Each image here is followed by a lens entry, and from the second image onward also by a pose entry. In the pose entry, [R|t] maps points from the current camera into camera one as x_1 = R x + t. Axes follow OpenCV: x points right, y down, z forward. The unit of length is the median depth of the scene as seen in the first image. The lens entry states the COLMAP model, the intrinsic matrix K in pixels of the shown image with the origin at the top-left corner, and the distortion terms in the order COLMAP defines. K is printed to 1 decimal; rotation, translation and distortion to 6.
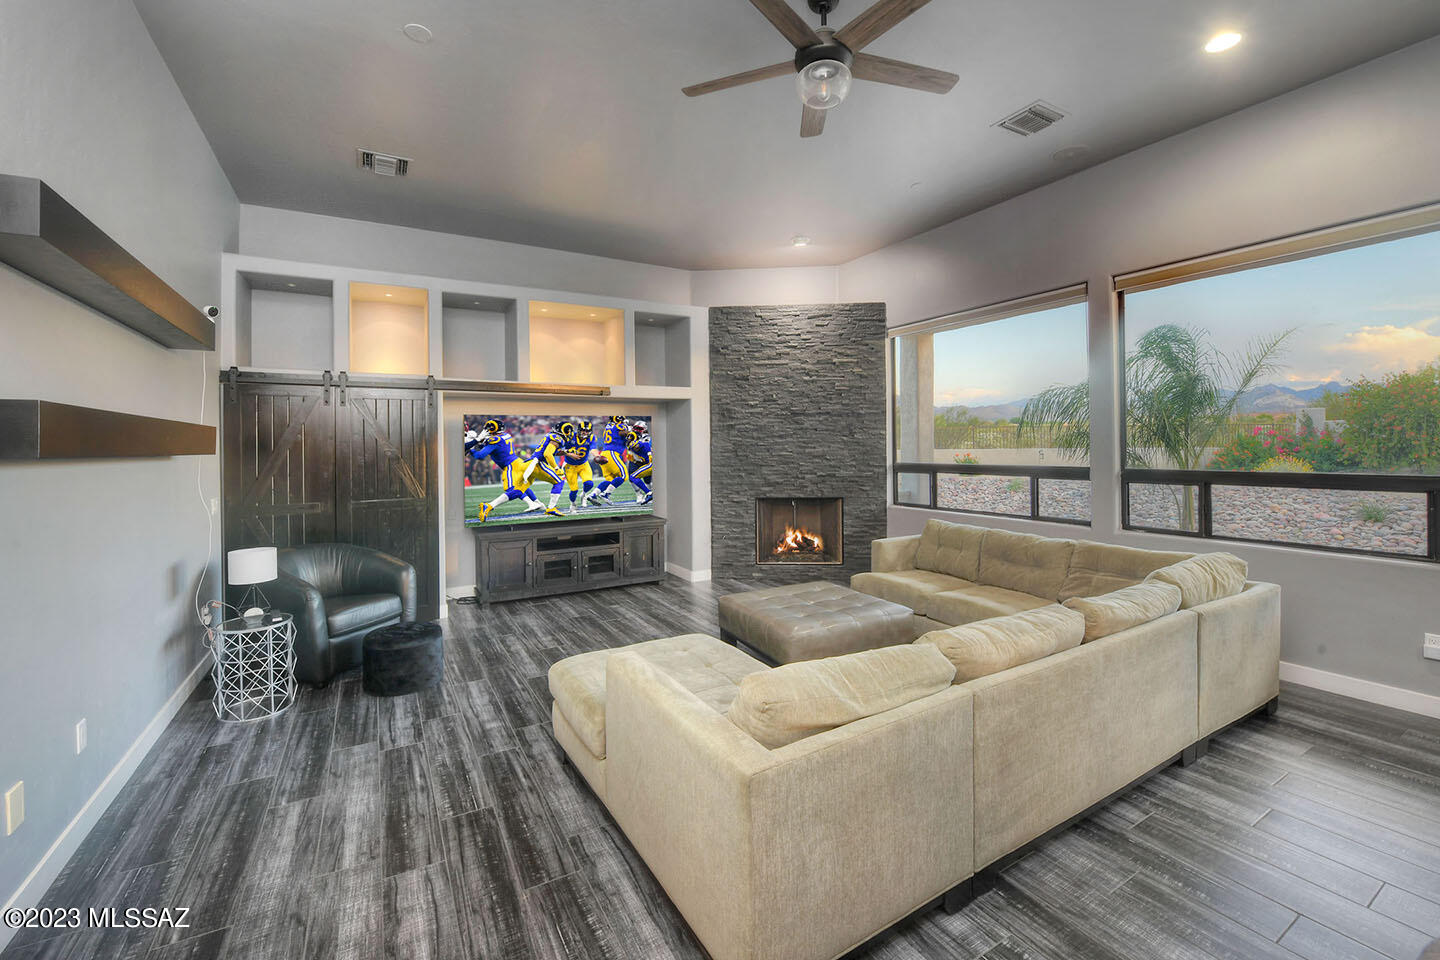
lens RADIAL K [[594.1, 0, 726.7], [0, 594.1, 446.2], [0, 0, 1]] dist [-0.000387, 0.000009]
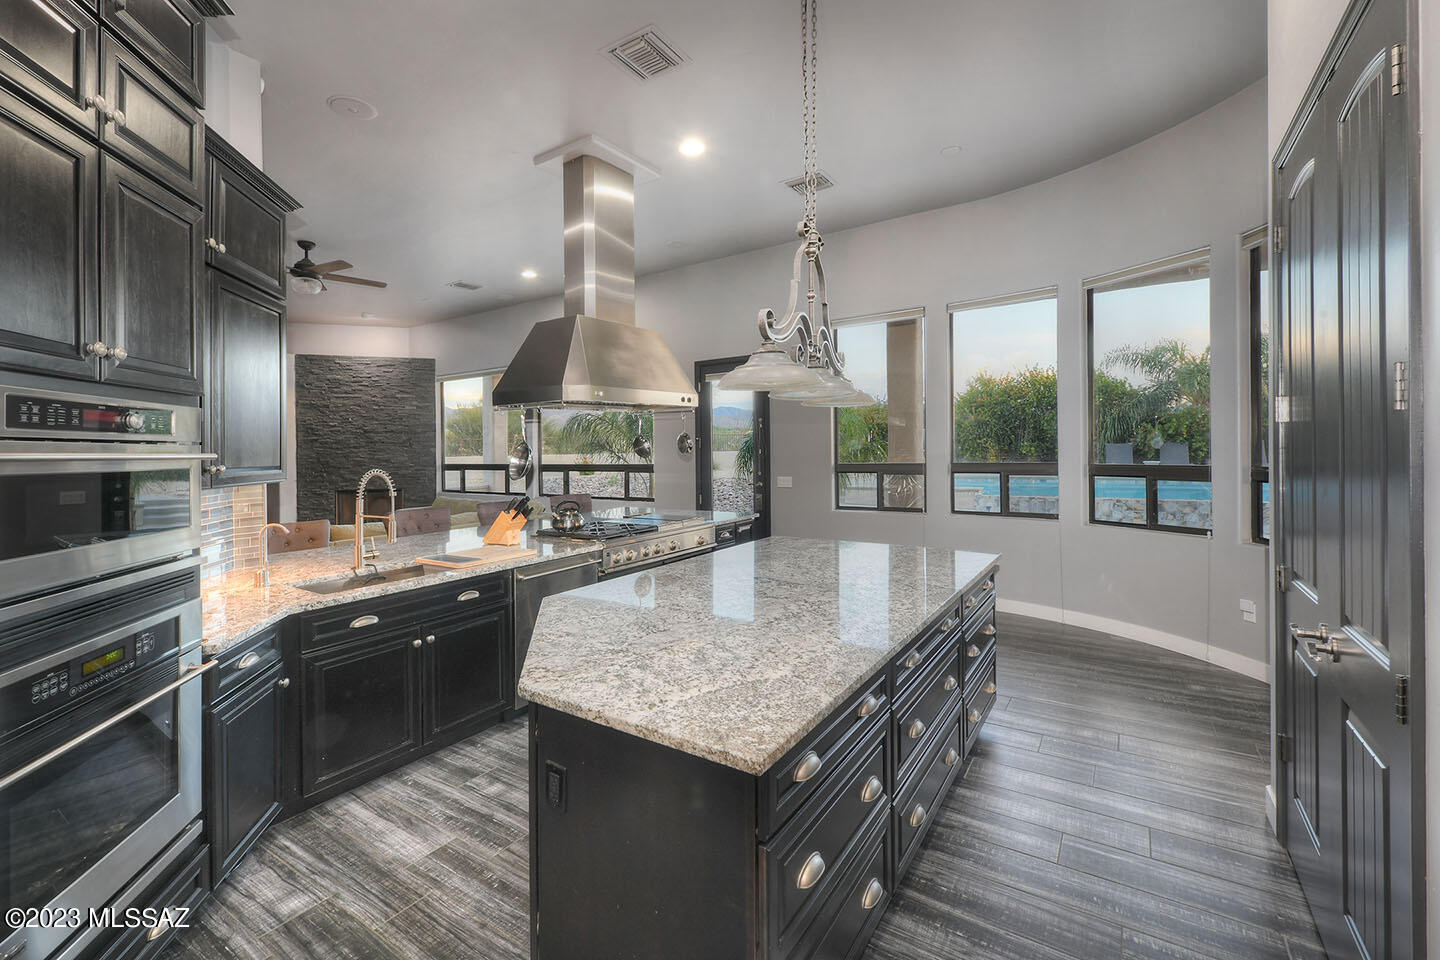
lens RADIAL K [[604.9, 0, 738.0], [0, 604.9, 442.4], [0, 0, 1]] dist [0.004214, 0.000197]
pose [[0.892307, -0.006014, 0.451389, 0.254656], [0.008686, 0.999955, -0.003848, -0.014570], [-0.451345, 0.007354, 0.892319, -0.730491]]
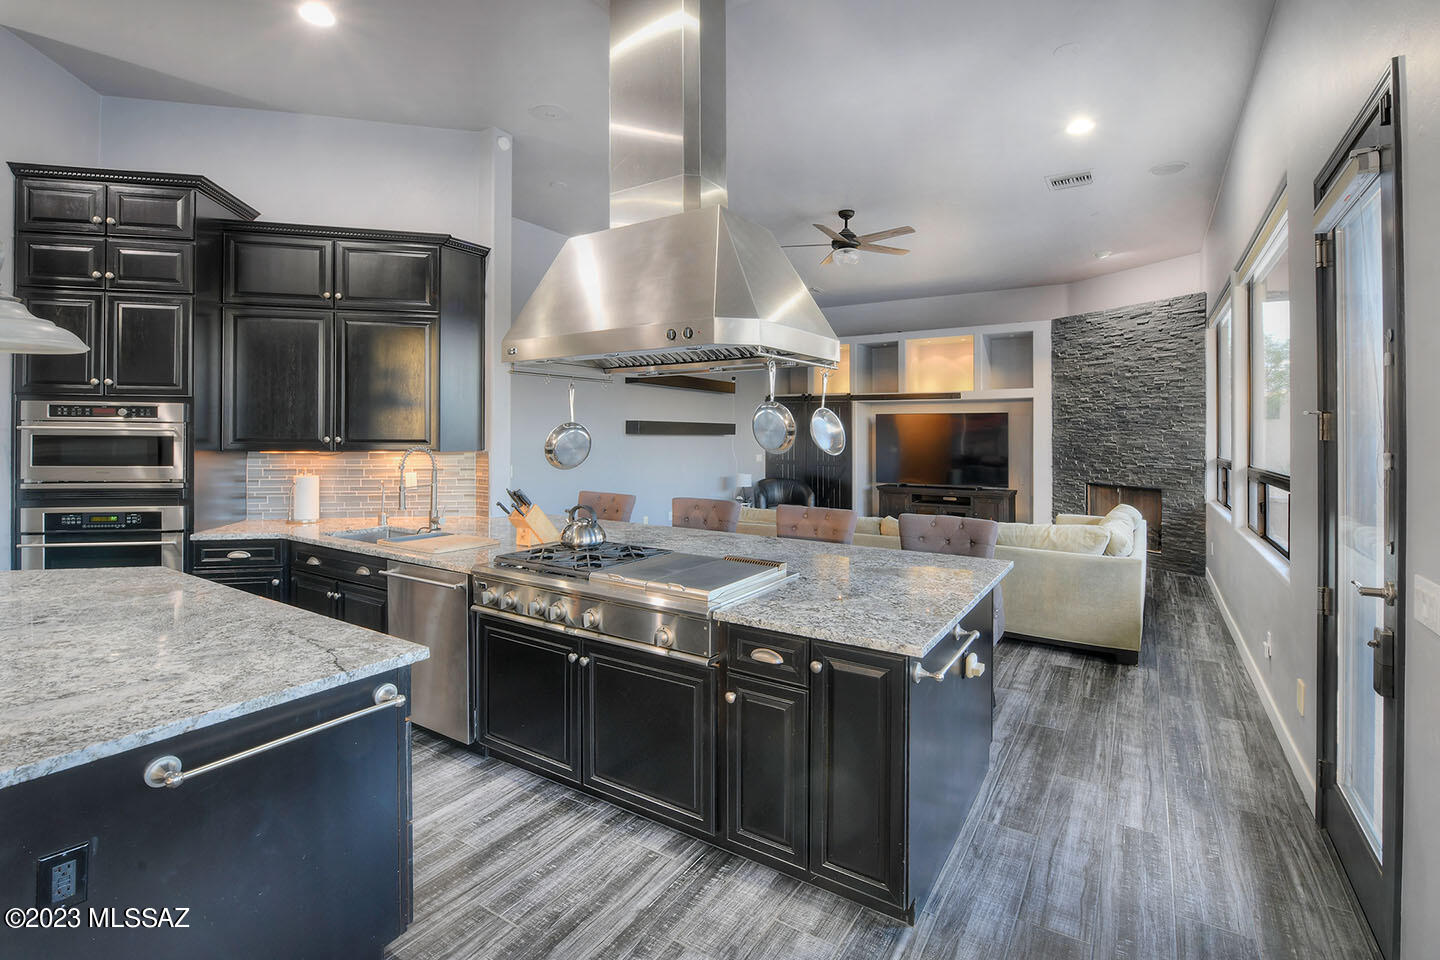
lens RADIAL K [[676.1, 0, 708.6], [0, 676.1, 431.7], [0, 0, 1]] dist [-0.002597, -0.000138]
pose [[0.446106, 0.009734, -0.894927, 0.882370], [-0.005698, 0.999951, 0.008036, -0.017004], [0.894962, 0.001514, 0.446140, -0.218679]]
